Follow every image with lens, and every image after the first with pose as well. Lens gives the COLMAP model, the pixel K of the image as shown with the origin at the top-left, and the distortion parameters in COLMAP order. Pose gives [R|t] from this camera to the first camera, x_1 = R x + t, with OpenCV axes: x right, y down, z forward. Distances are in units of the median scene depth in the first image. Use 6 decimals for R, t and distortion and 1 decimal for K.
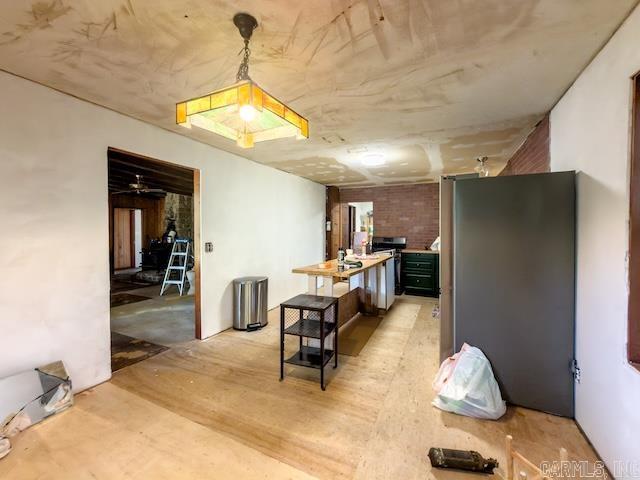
lens RADIAL K [[261.6, 0, 322.7], [0, 261.6, 236.0], [0, 0, 1]] dist [0.018523, 0.000014]
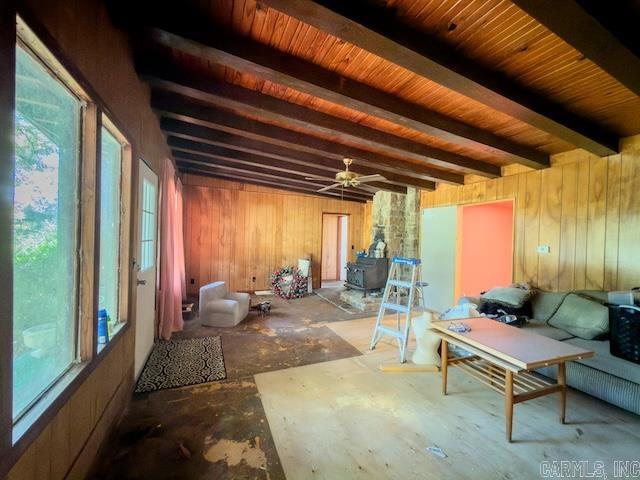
lens RADIAL K [[261.6, 0, 322.7], [0, 261.6, 236.0], [0, 0, 1]] dist [0.018523, 0.000014]
pose [[0.769075, 0.014578, -0.638992, -0.230640], [-0.036083, 0.999136, -0.020635, -0.014871], [0.638139, 0.038926, 0.768937, 0.331783]]
